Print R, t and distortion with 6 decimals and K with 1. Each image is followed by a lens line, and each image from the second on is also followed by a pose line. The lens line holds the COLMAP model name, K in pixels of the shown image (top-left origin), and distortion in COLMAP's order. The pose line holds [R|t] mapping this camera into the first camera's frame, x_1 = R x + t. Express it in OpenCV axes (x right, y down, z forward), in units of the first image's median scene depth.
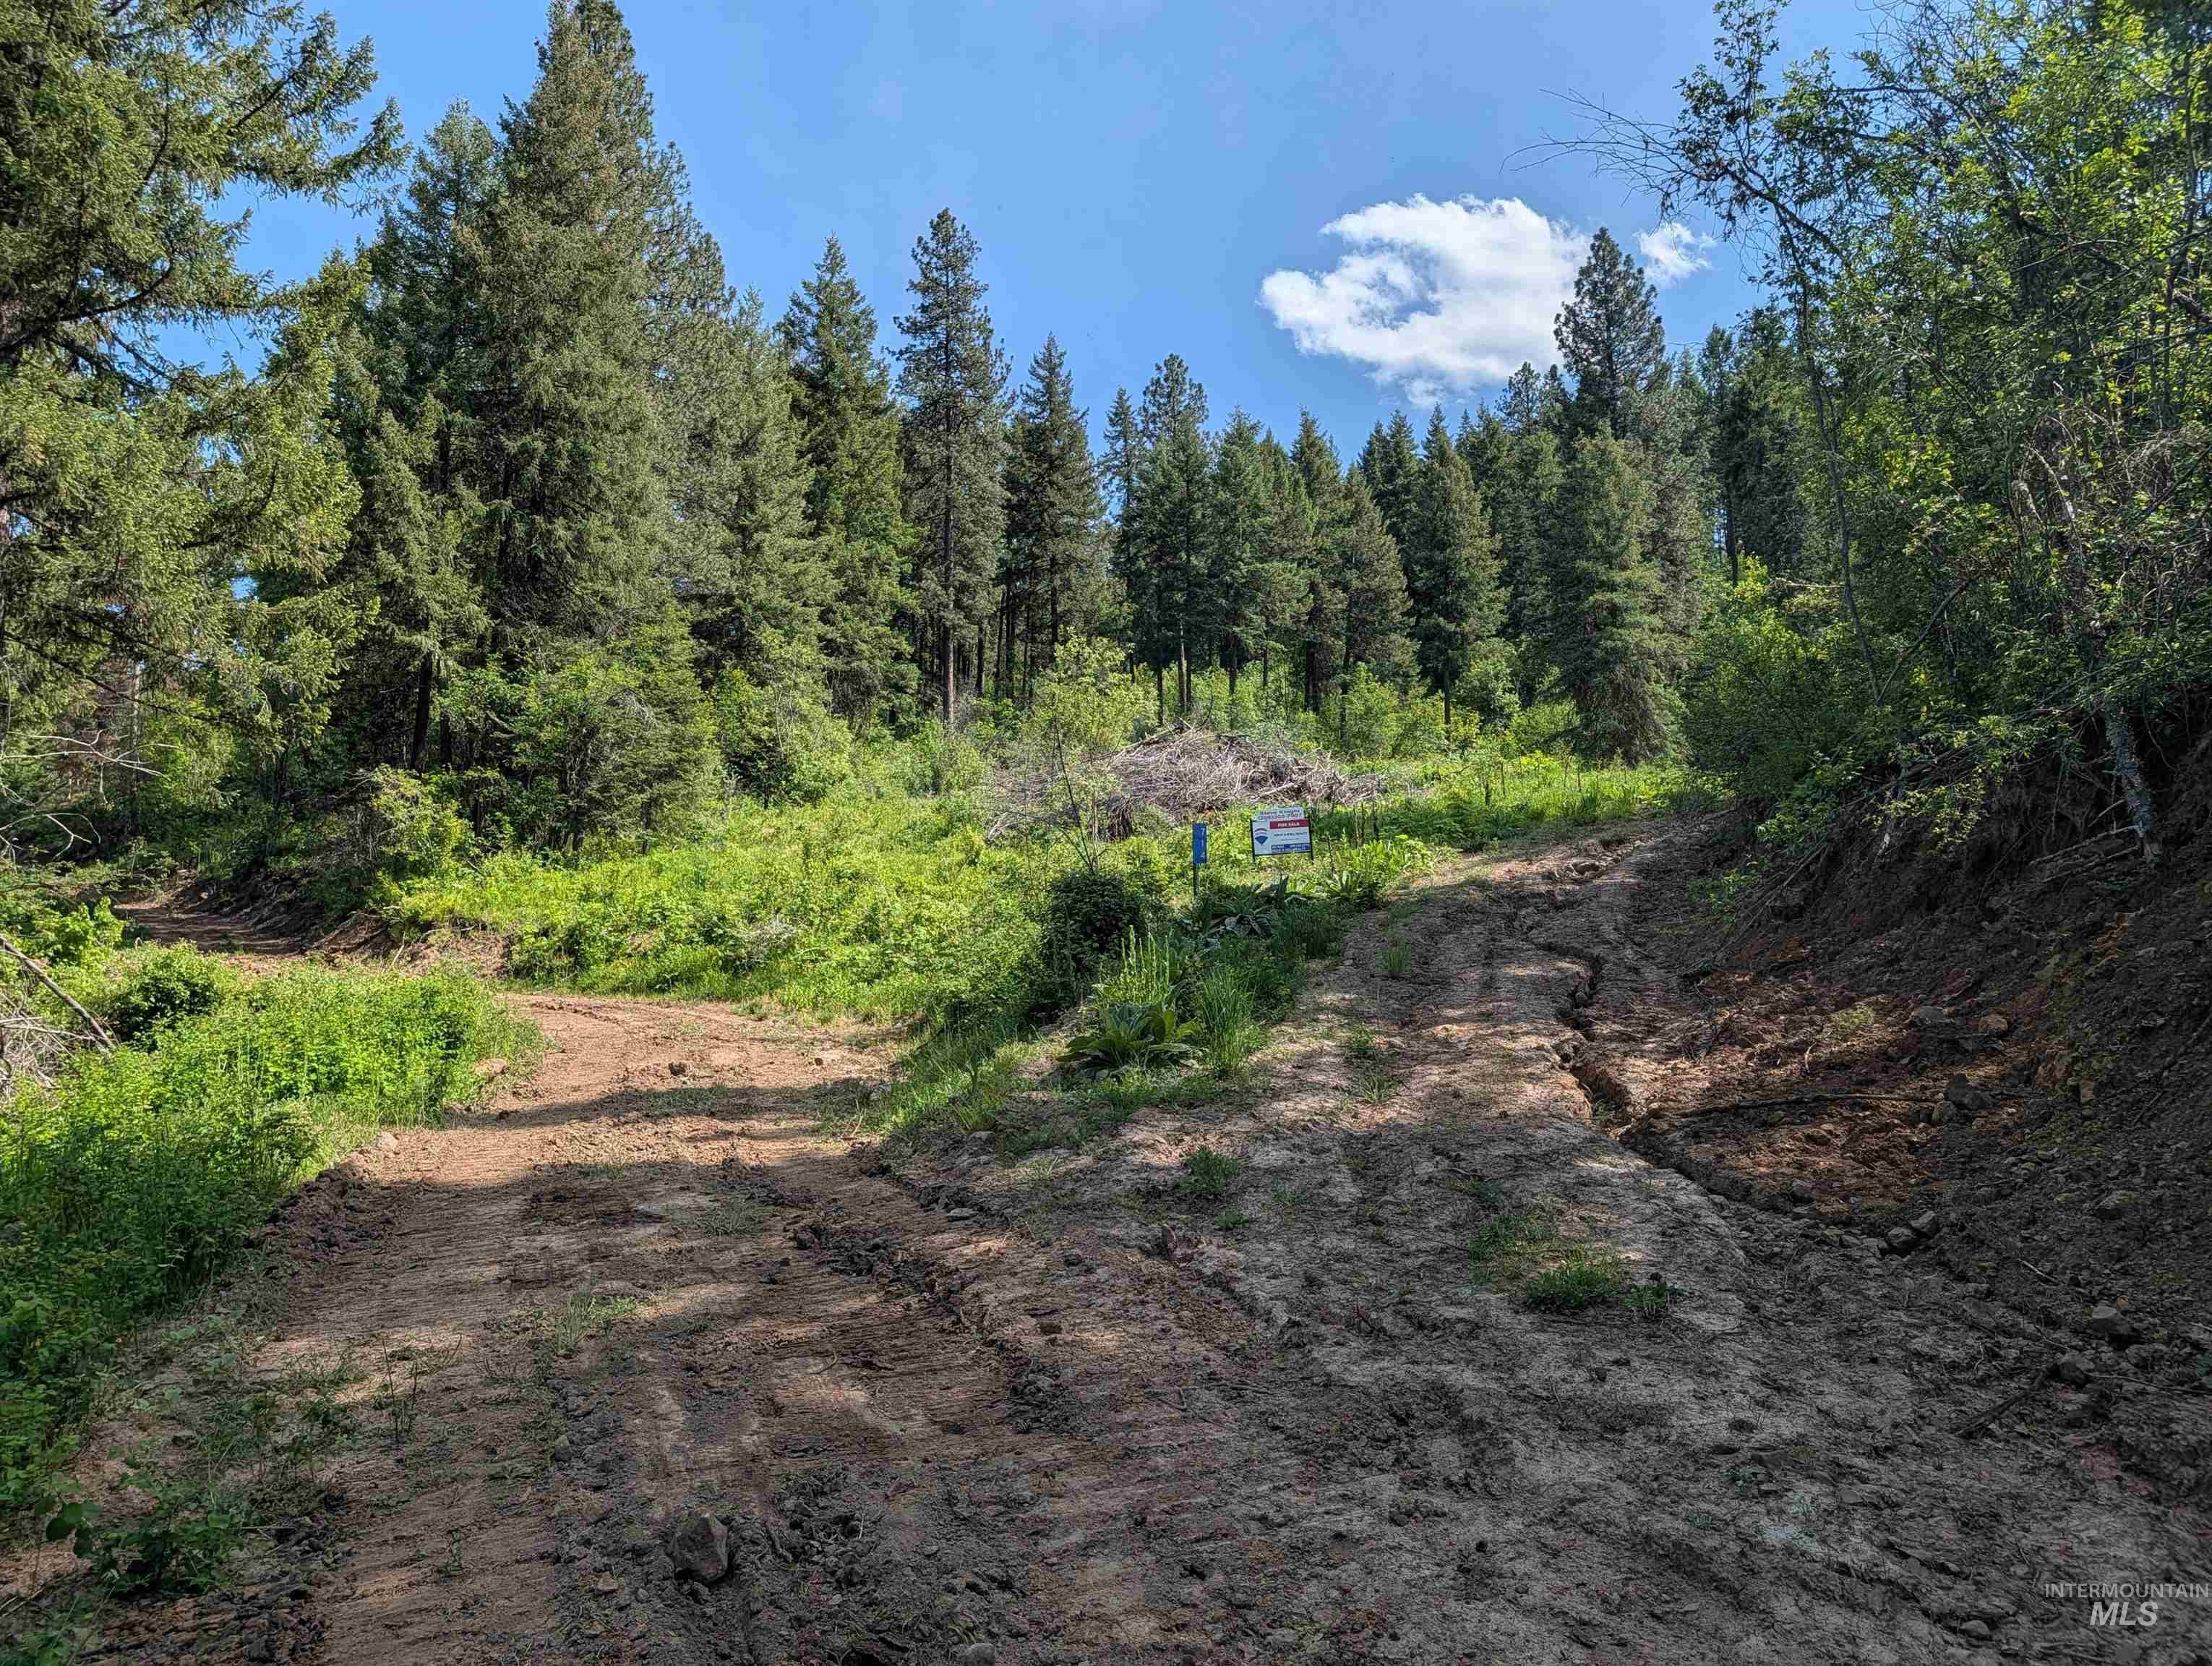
lens RADIAL K [[1558.2, 0, 1136.3], [0, 1558.2, 784.2], [0, 0, 1]] dist [0.007368, -0.010034]
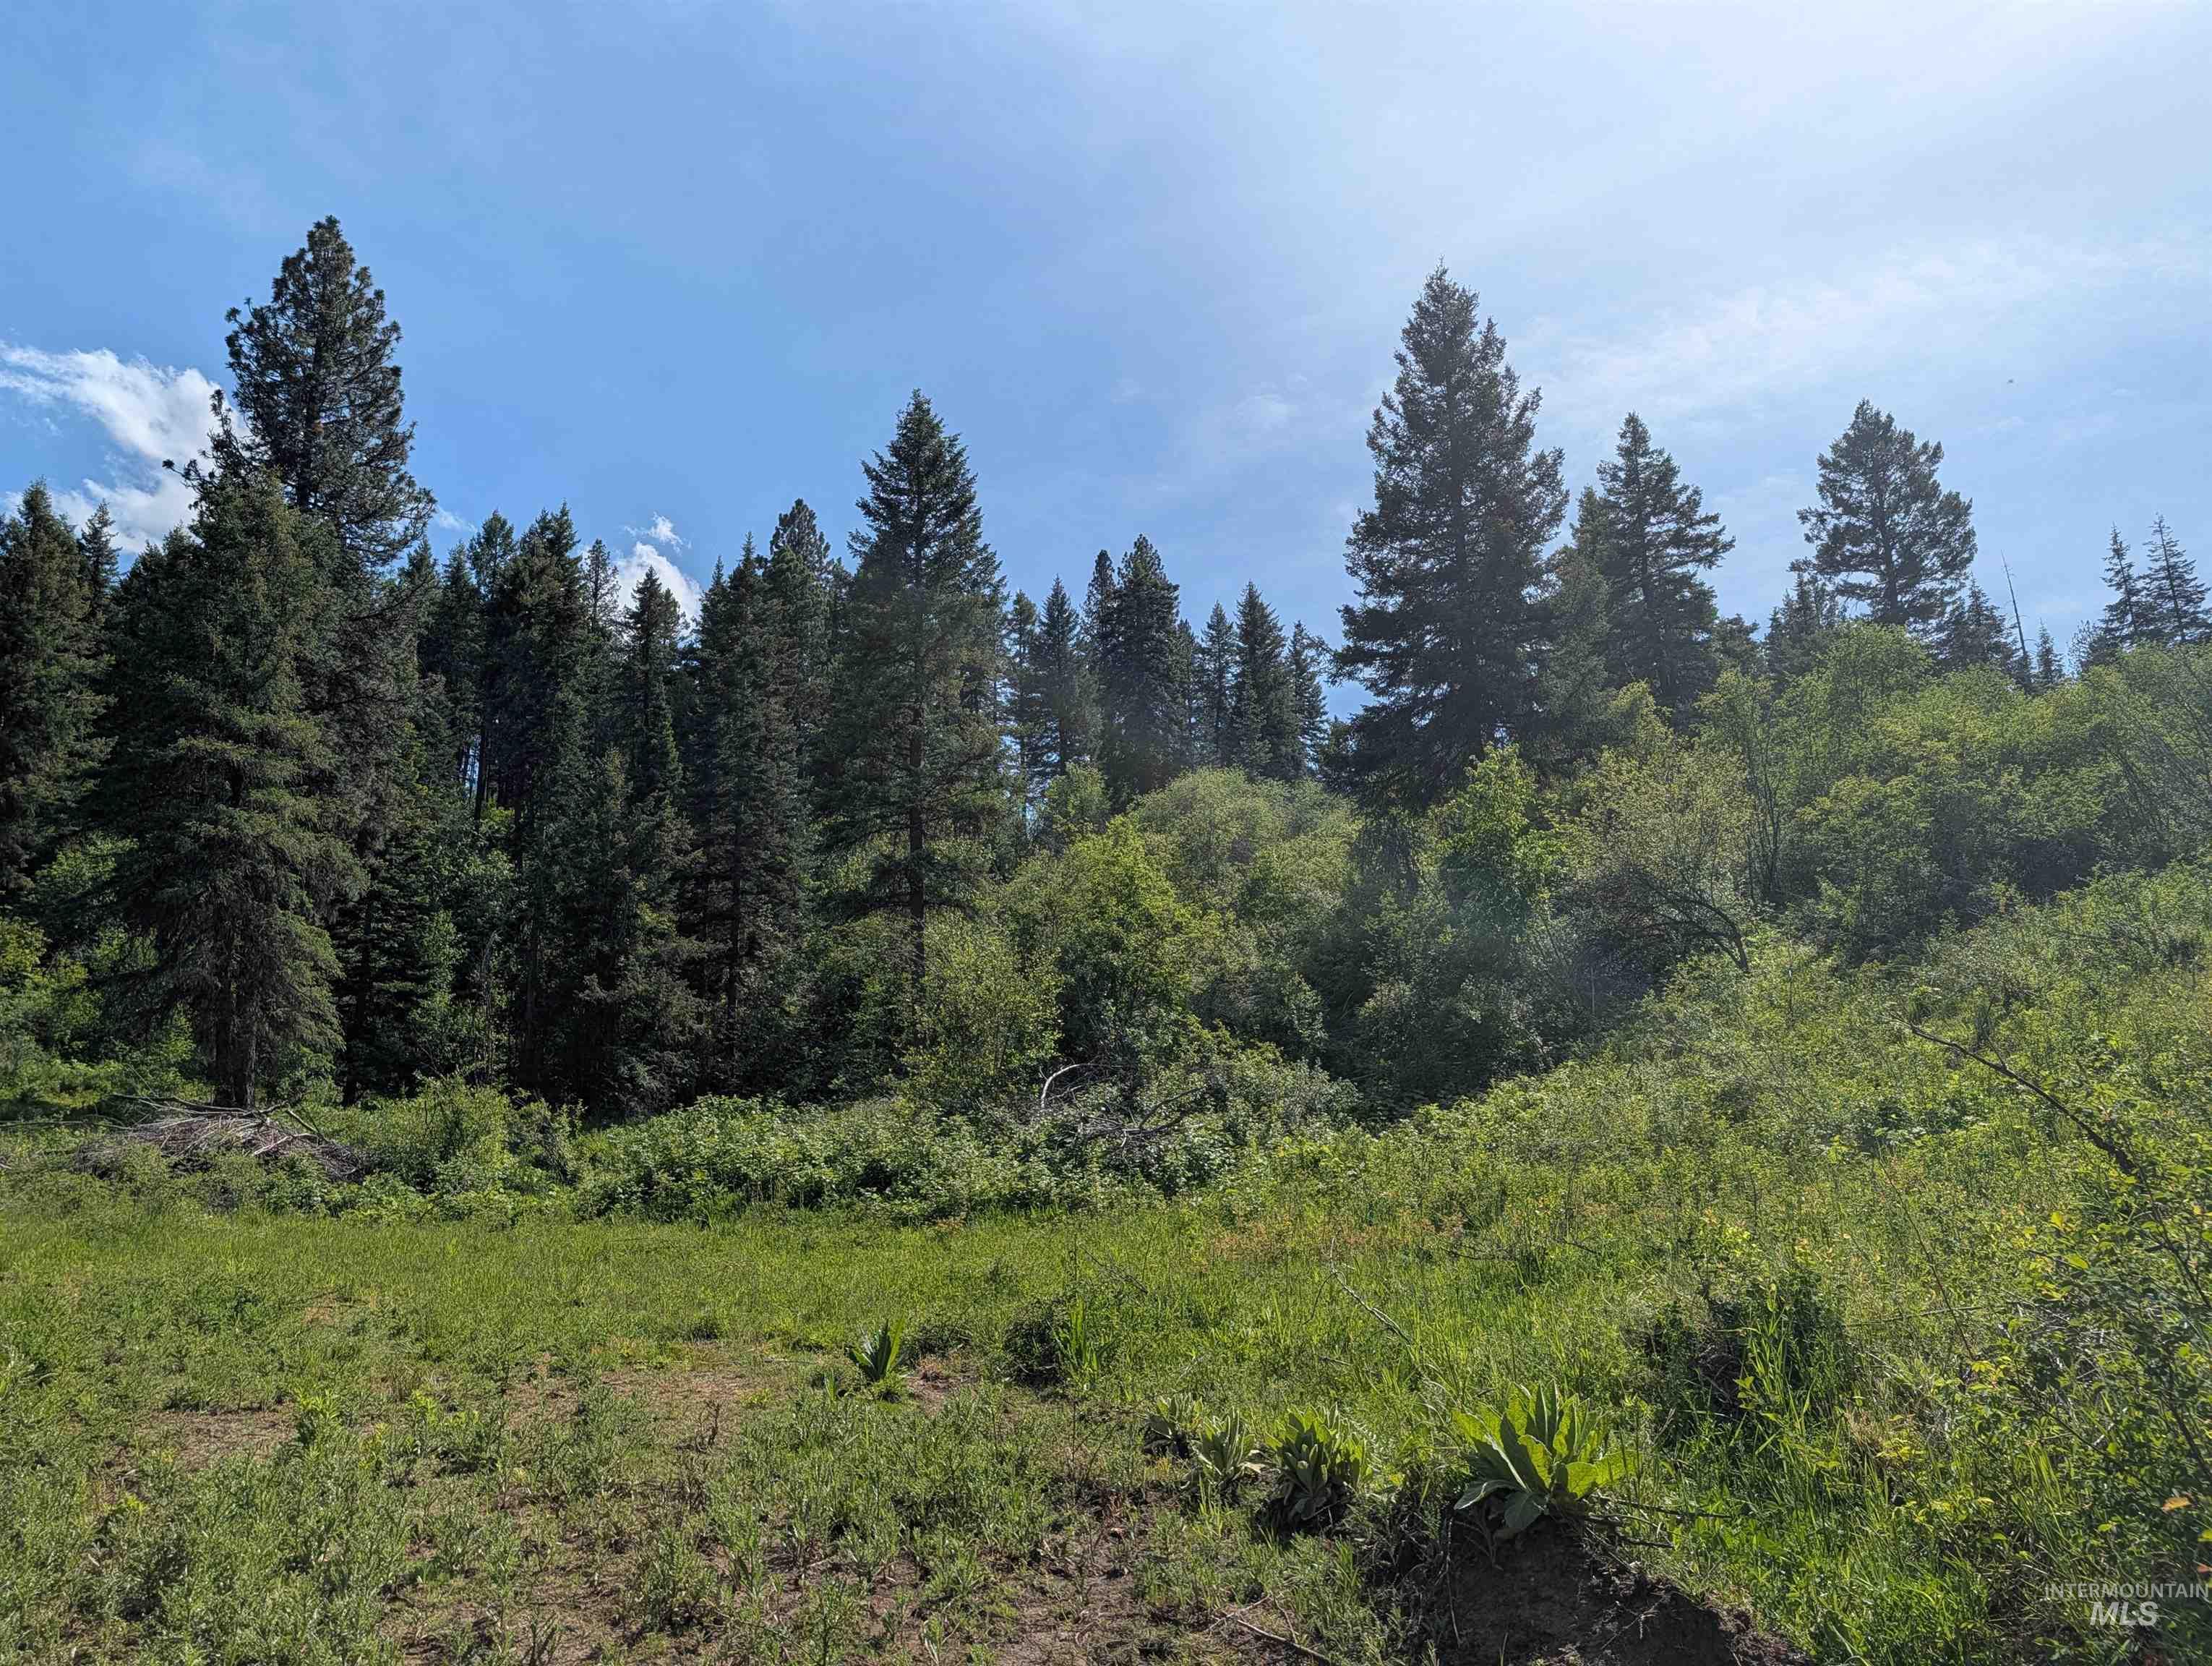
lens RADIAL K [[1558.2, 0, 1071.7], [0, 1558.2, 841.3], [0, 0, 1]] dist [0.007368, -0.010034]
pose [[0.736763, 0.167563, 0.655059, 0.143629], [-0.081230, 0.983725, -0.160273, -0.017964], [-0.671254, 0.064873, 0.738383, 0.325774]]
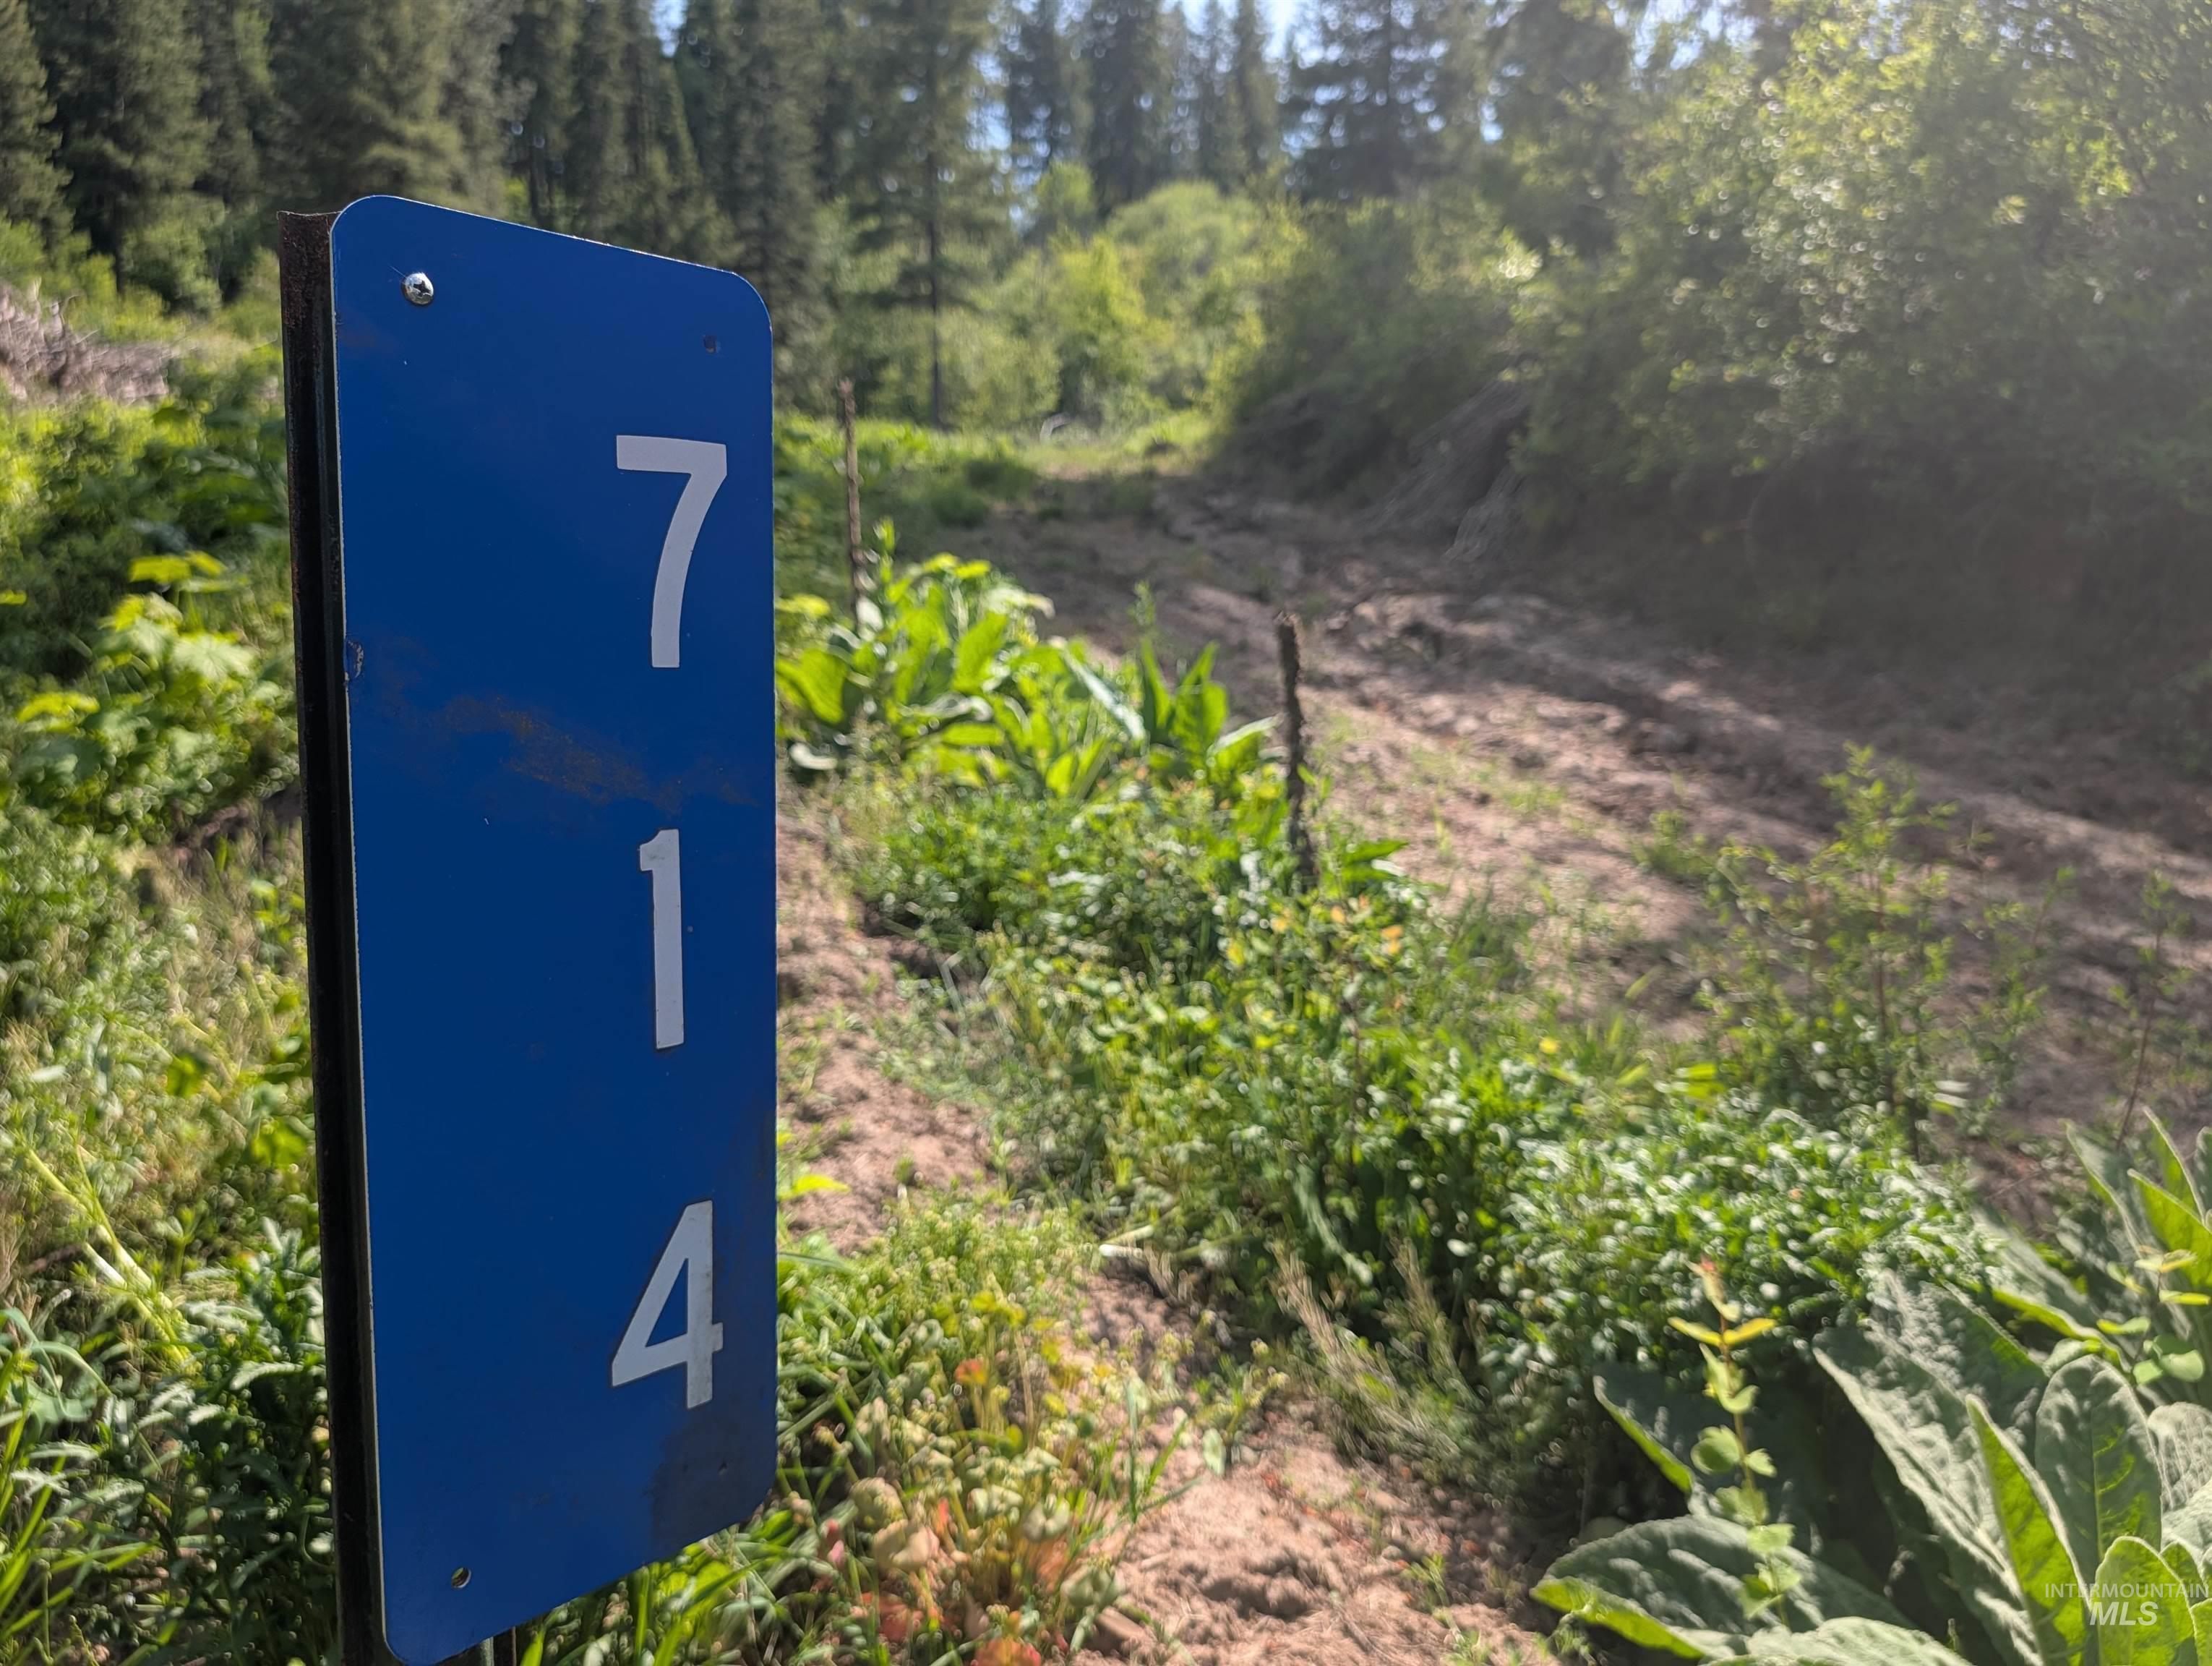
lens RADIAL K [[1558.2, 0, 1092.6], [0, 1558.2, 843.7], [0, 0, 1]] dist [0.007368, -0.010034]
pose [[0.715587, -0.065956, 0.695403, 0.007528], [-0.111983, 0.971824, 0.207407, 0.003950], [-0.689489, -0.226291, 0.688038, 0.179064]]
